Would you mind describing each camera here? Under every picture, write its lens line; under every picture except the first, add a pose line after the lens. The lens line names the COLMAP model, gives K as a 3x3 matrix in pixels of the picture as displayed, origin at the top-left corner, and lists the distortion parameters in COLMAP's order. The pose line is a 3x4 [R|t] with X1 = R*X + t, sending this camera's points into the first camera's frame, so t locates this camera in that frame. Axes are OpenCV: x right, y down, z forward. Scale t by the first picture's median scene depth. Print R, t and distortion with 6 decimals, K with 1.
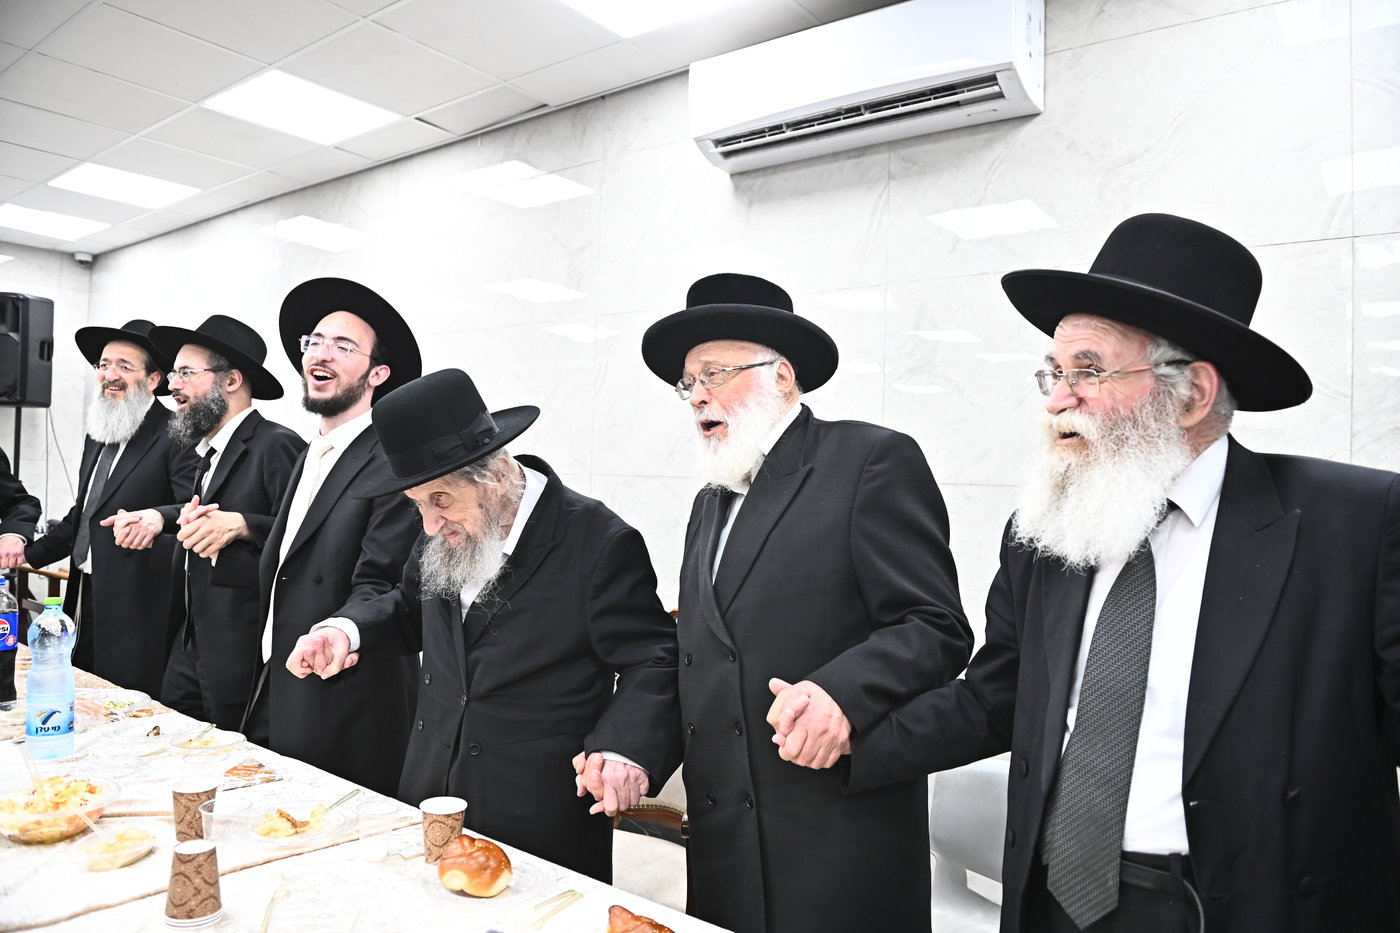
lens RADIAL K [[957.8, 0, 700.0], [0, 957.8, 466.5], [0, 0, 1]] dist [-0.053178, 0.002057]
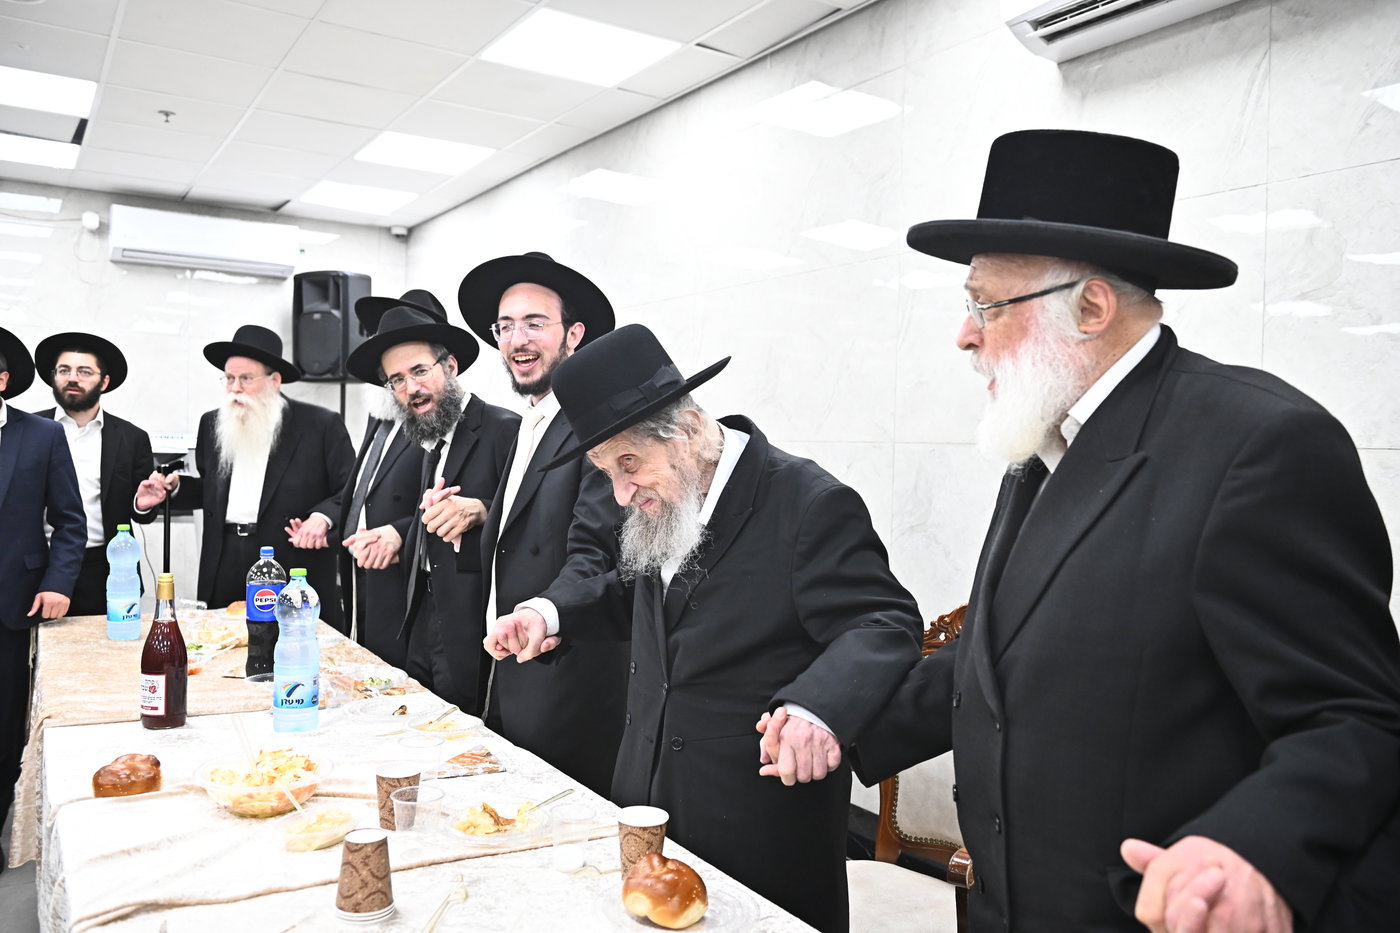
lens RADIAL K [[1085.7, 0, 700.0], [0, 1085.7, 466.5], [0, 0, 1]] dist [-0.027492, -0.002208]
pose [[0.941221, -0.002917, -0.337779, 0.093168], [0.011176, 0.999684, 0.022508, 0.012061], [0.337607, -0.024960, 0.940956, 0.073321]]
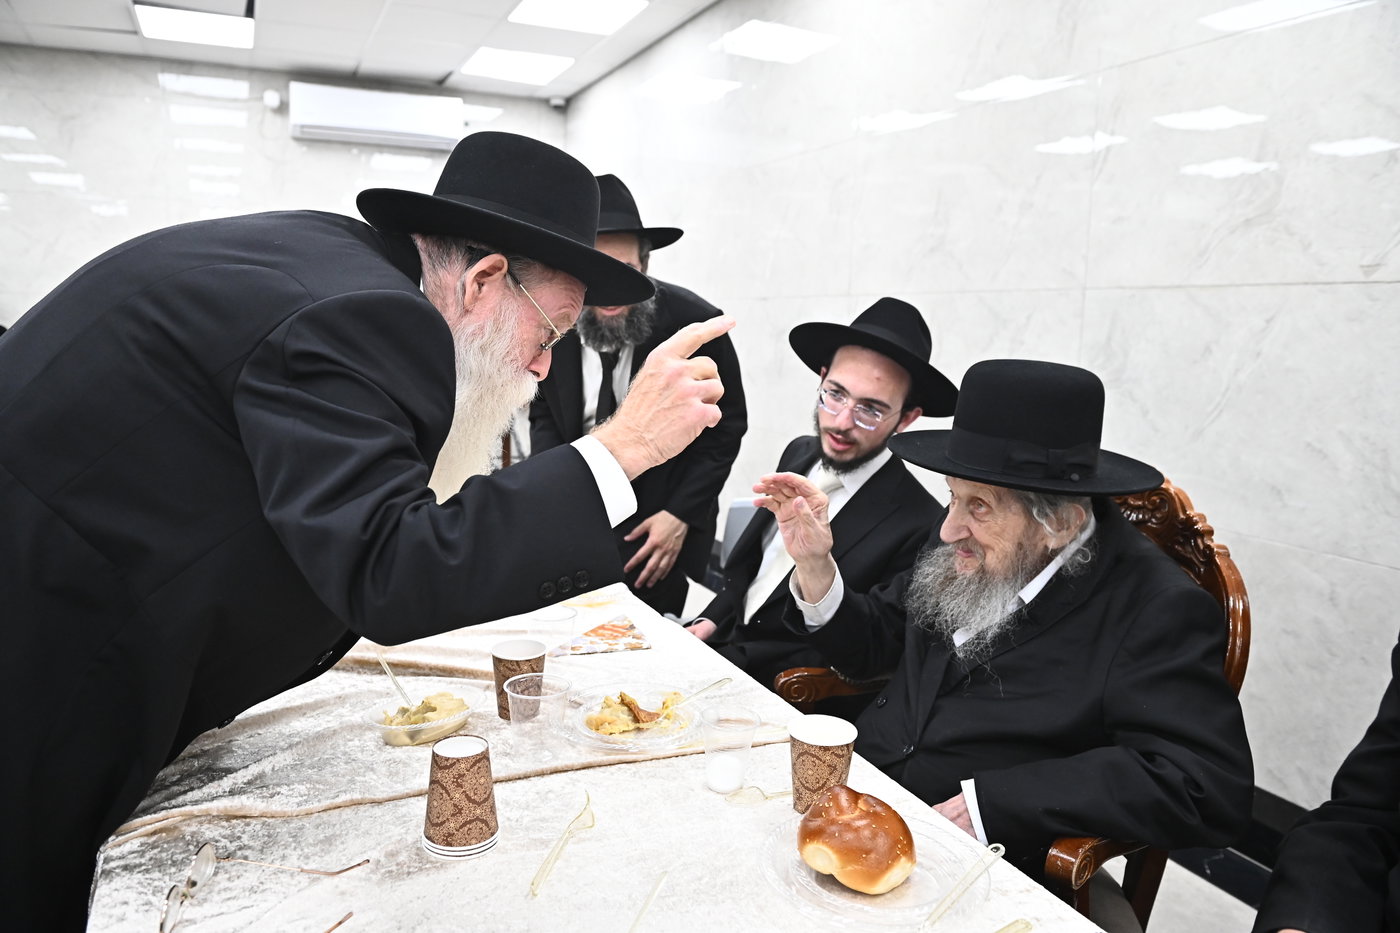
lens RADIAL K [[985.6, 0, 700.0], [0, 985.6, 466.5], [0, 0, 1]] dist [-0.049422, 0.000837]
pose [[0.883989, 0.053540, -0.464432, -0.031205], [0.015258, 0.989588, 0.143121, 0.062747], [0.467259, -0.133604, 0.873967, 0.313287]]
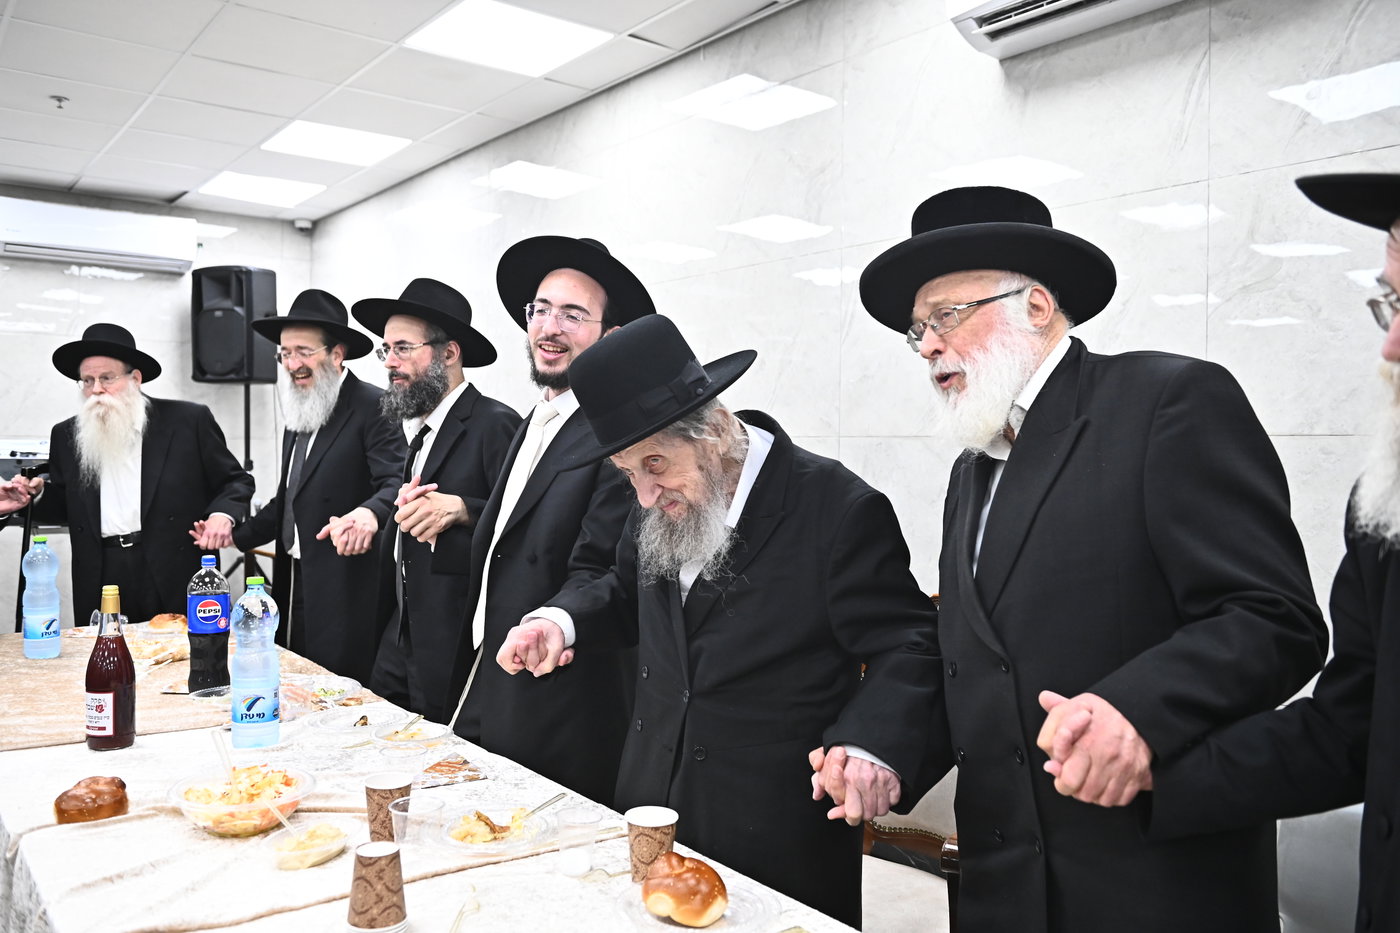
lens RADIAL K [[1103.3, 0, 700.0], [0, 1103.3, 466.5], [0, 0, 1]] dist [-0.022774, -0.002451]
pose [[0.967533, -0.018697, -0.252052, 0.024407], [0.026172, 0.999310, 0.026337, 0.011608], [0.251386, -0.032079, 0.967355, 0.042449]]
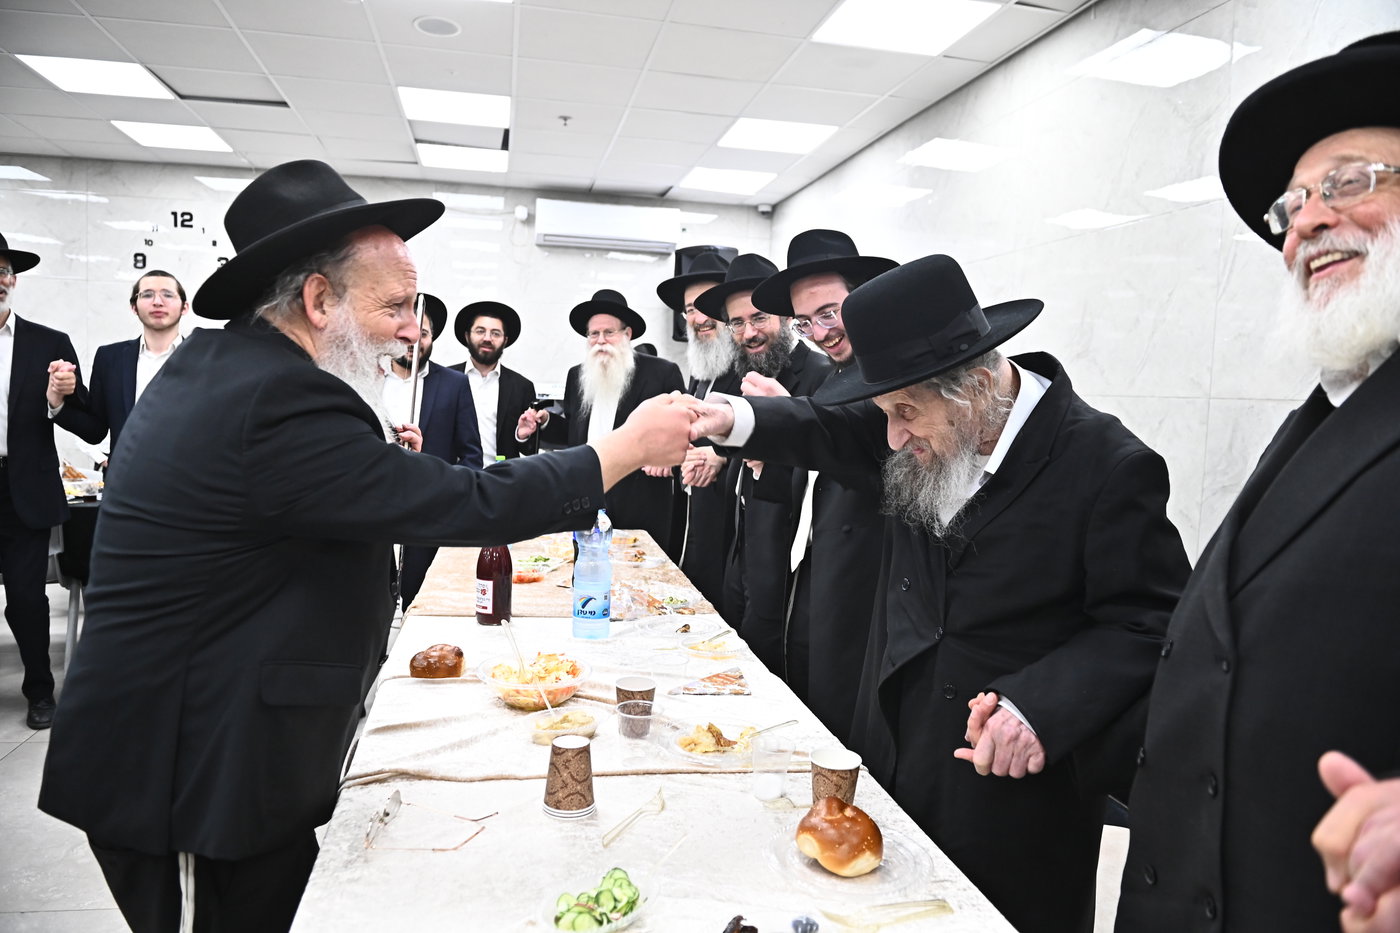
lens RADIAL K [[956.8, 0, 700.0], [0, 956.8, 466.5], [0, 0, 1]] dist [-0.053566, 0.002436]
pose [[0.757186, 0.047361, -0.651480, 0.156697], [-0.001875, 0.997521, 0.070338, 0.021628], [0.653197, -0.052037, 0.755398, 0.215685]]
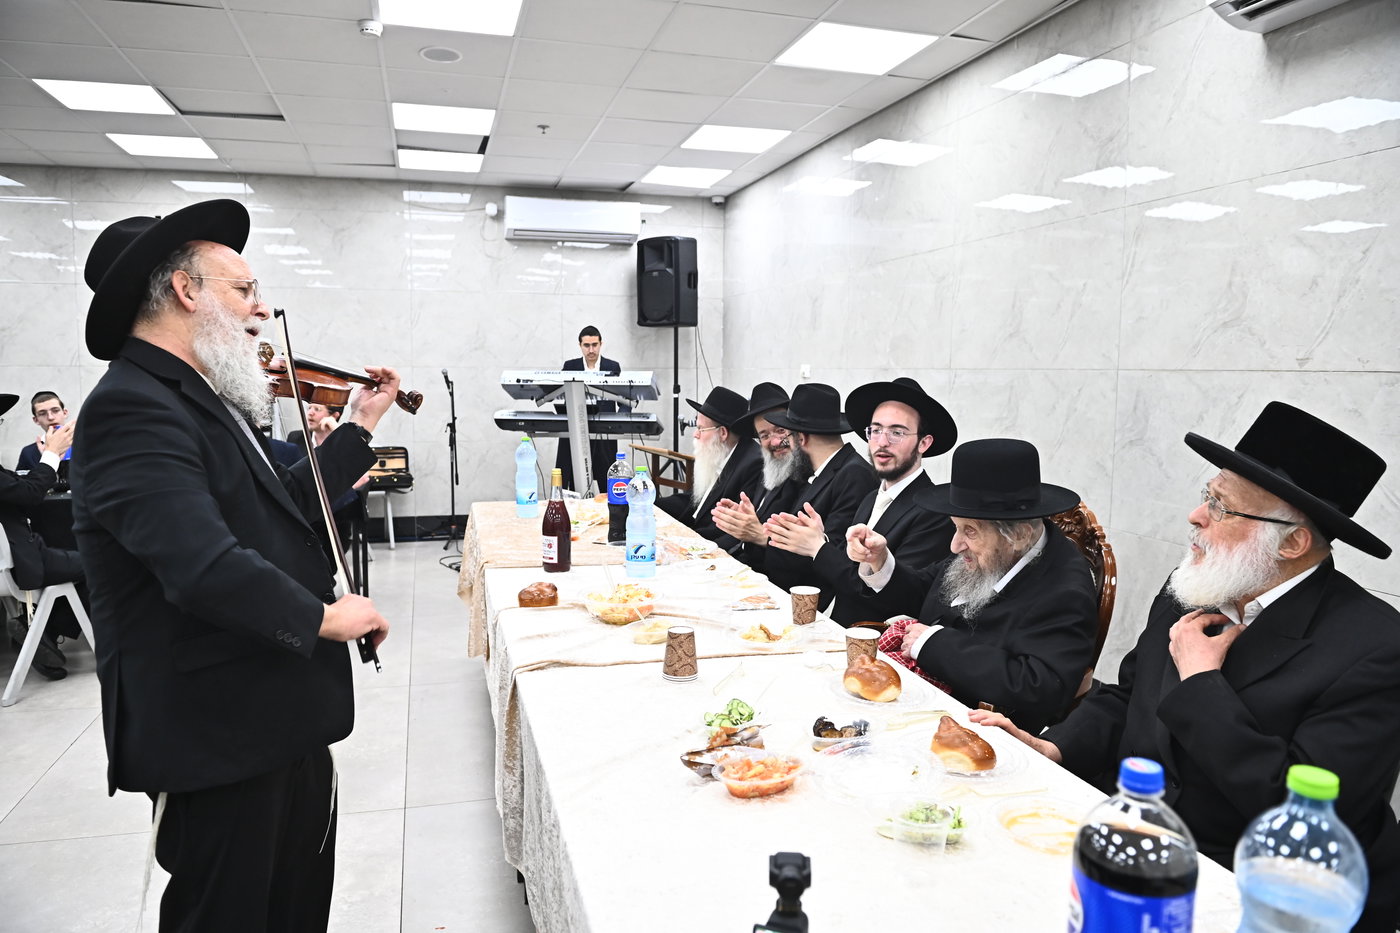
lens RADIAL K [[957.8, 0, 700.0], [0, 957.8, 466.5], [0, 0, 1]] dist [-0.053178, 0.002057]
pose [[0.800060, 0.034568, -0.598923, 0.254254], [0.028387, 0.995039, 0.095351, 0.005050], [0.599248, -0.093288, 0.795110, -0.104938]]
